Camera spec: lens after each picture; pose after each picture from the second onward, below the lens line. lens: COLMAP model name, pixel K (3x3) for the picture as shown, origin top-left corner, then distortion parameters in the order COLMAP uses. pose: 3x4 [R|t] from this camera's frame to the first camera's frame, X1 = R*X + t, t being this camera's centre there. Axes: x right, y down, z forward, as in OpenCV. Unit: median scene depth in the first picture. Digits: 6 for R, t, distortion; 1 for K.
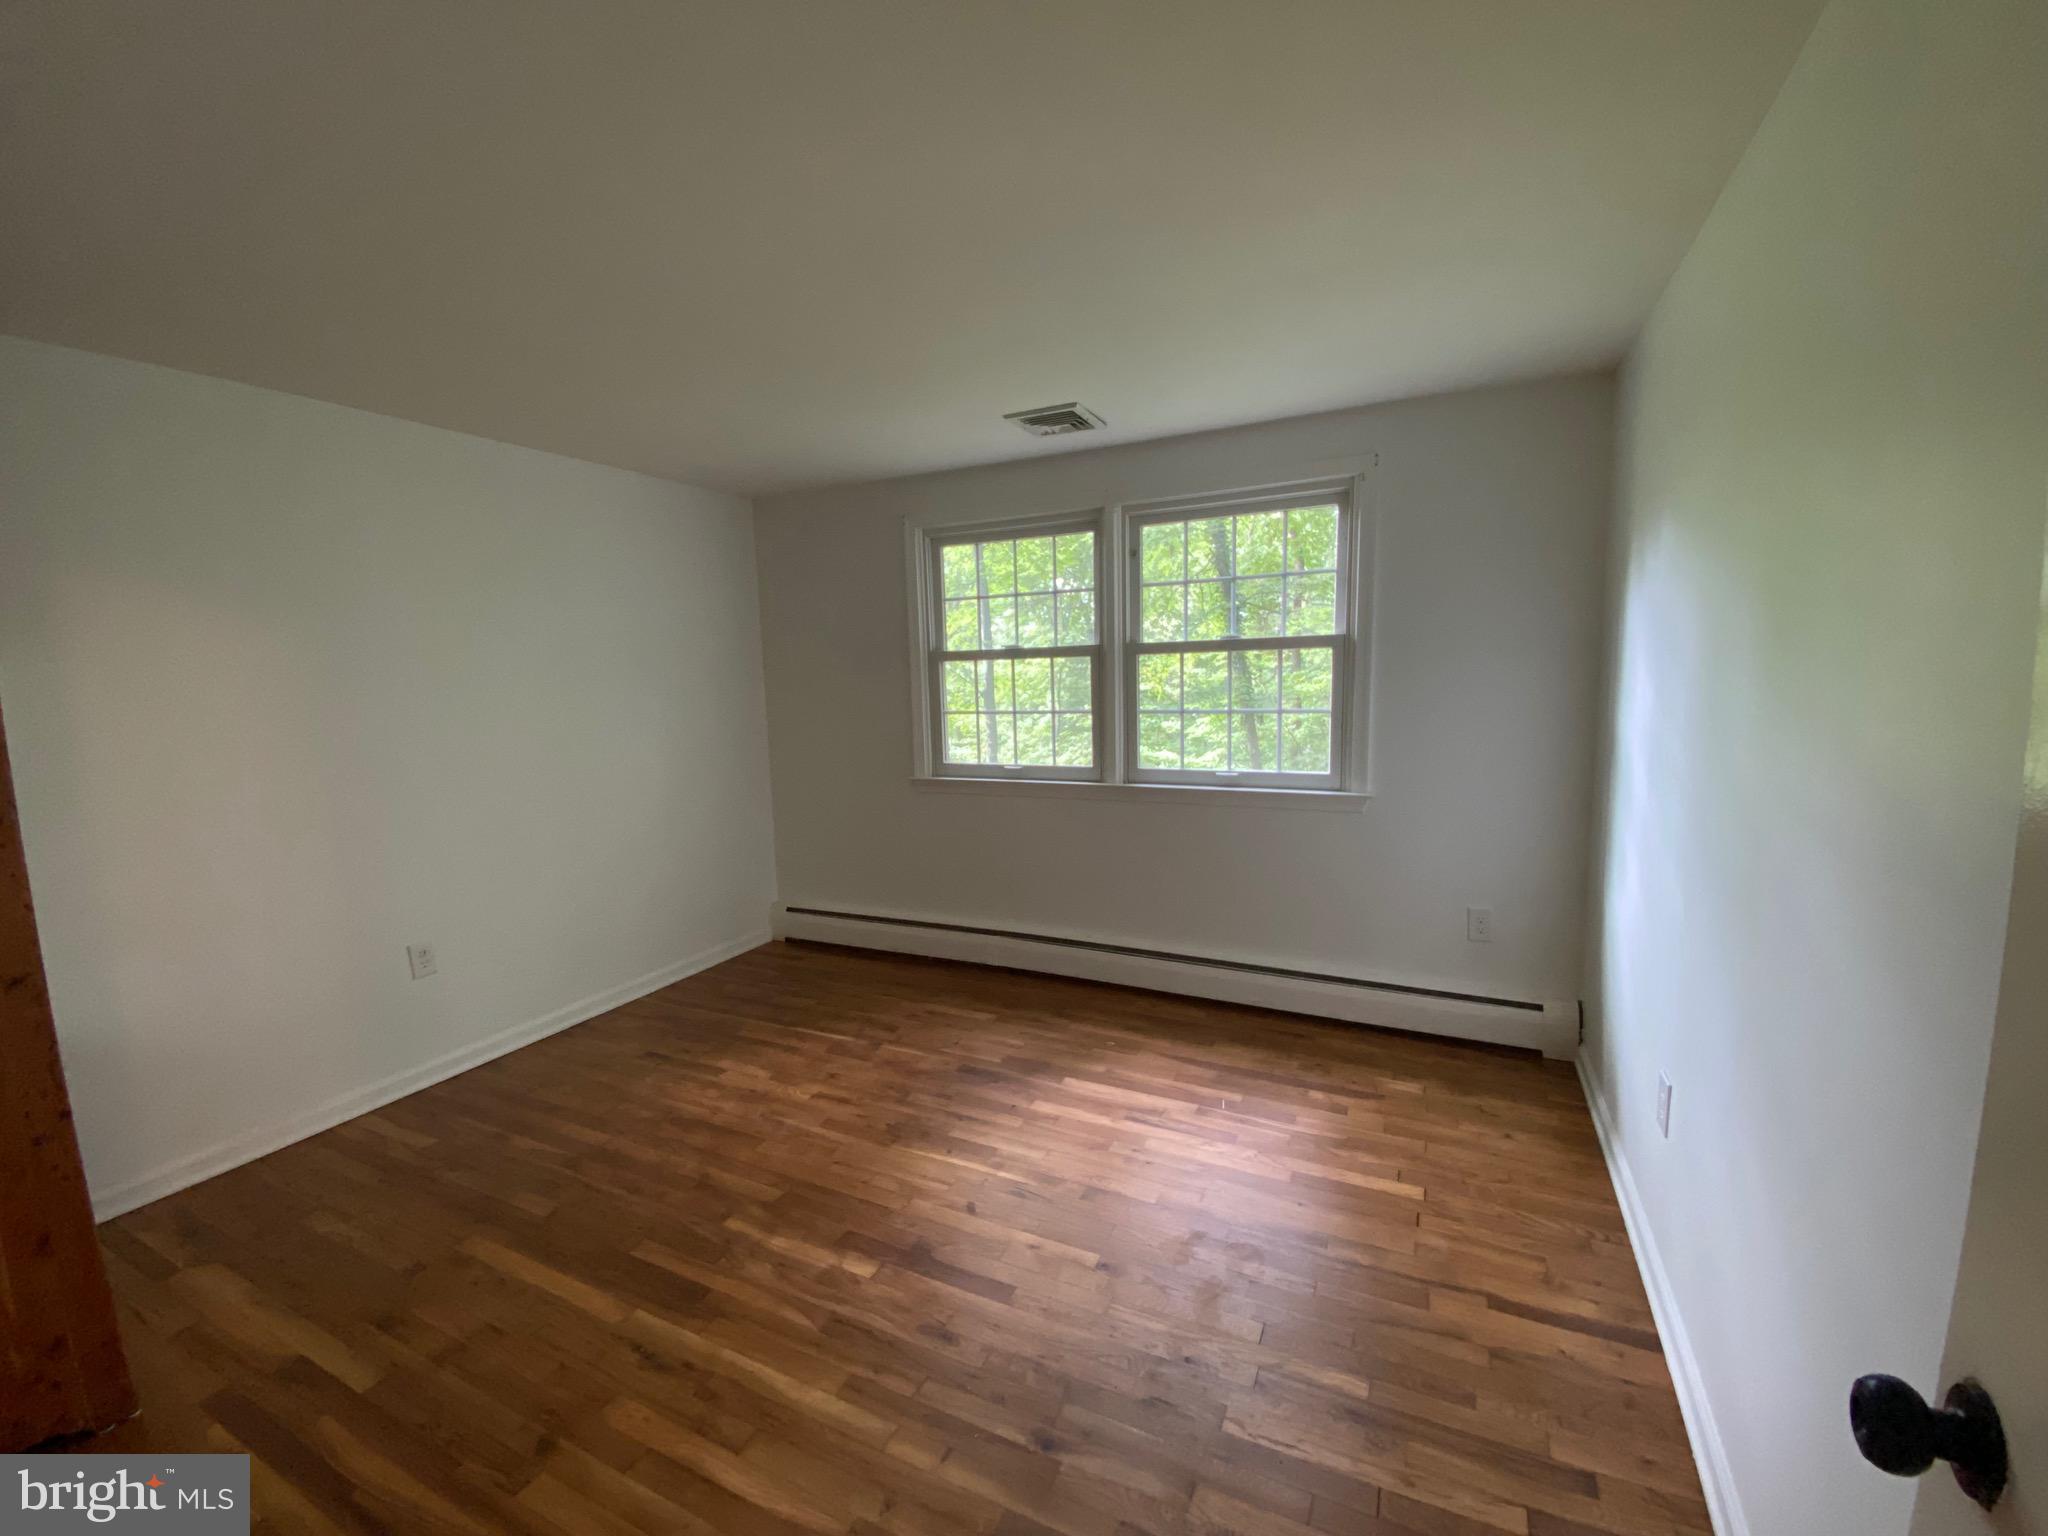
lens RADIAL K [[820.9, 0, 1003.1], [0, 820.9, 762.0], [0, 0, 1]] dist [-0.001658, -0.000343]
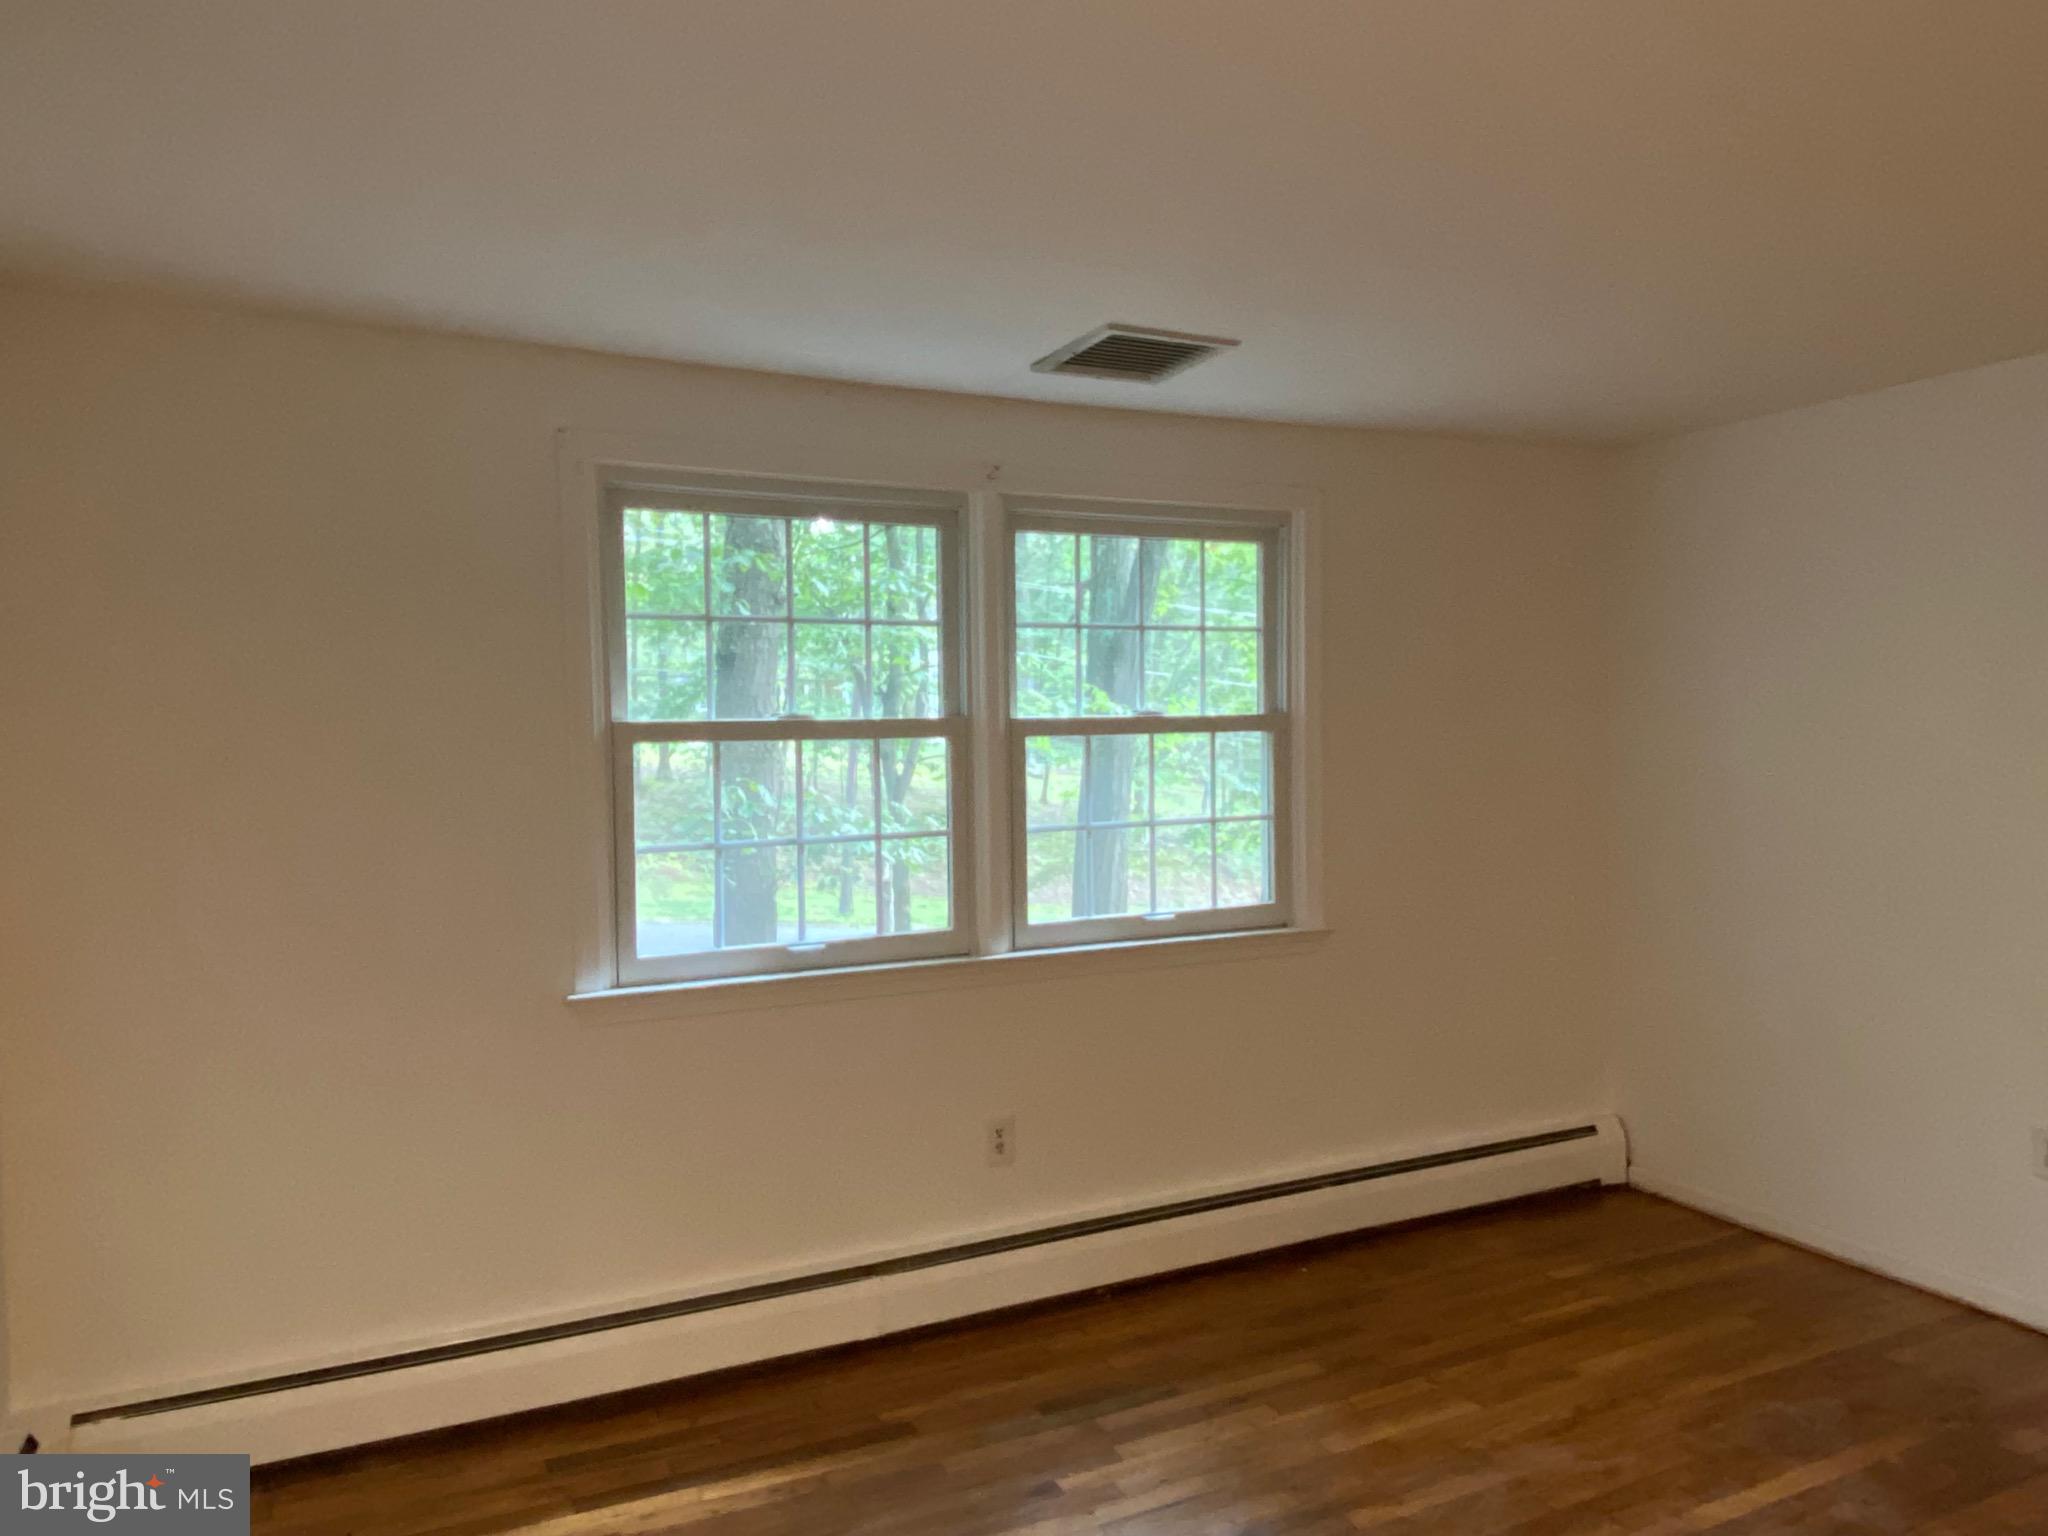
lens RADIAL K [[1441.5, 0, 1032.3], [0, 1441.5, 773.6], [0, 0, 1]] dist [0.033853, -0.041530]
pose [[0.582325, 0.003444, 0.812949, -0.707678], [0.099447, 0.992179, -0.075438, -0.021303], [-0.806851, 0.124775, 0.577428, 0.375042]]
